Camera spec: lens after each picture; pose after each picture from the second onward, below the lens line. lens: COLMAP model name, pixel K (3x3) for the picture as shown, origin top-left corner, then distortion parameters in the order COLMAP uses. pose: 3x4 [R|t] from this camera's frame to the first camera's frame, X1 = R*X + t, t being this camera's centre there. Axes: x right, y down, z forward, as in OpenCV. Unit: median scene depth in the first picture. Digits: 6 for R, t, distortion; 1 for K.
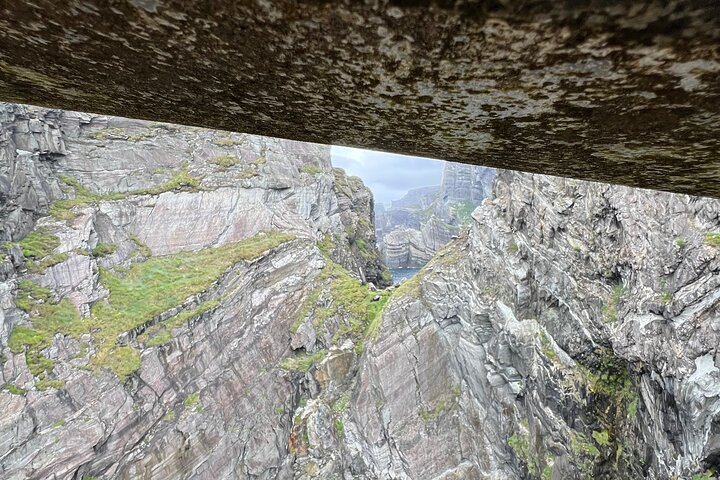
lens RADIAL K [[372.9, 0, 365.0], [0, 372.9, 239.8], [0, 0, 1]] dist [-0.002184, -0.000076]
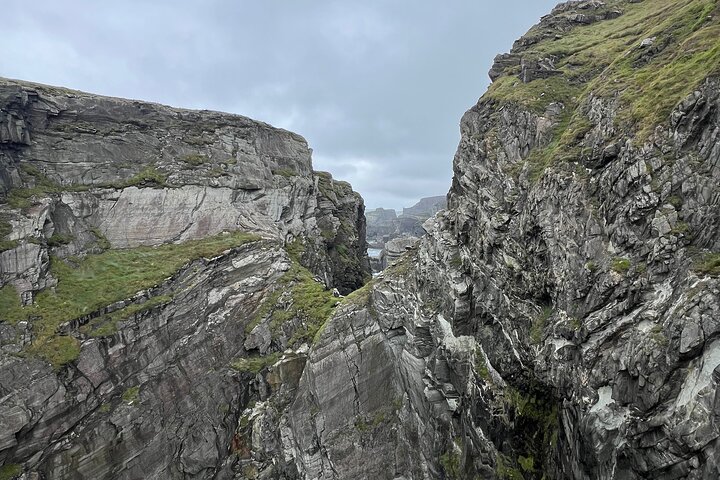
lens RADIAL K [[370.9, 0, 360.0], [0, 370.9, 240.0], [0, 0, 1]] dist [0.000977, 0.000050]
pose [[0.997746, 0.057711, -0.034229, 0.166400], [-0.058163, 0.998231, -0.012356, -0.008108], [0.033455, 0.014319, 0.999338, 0.012698]]
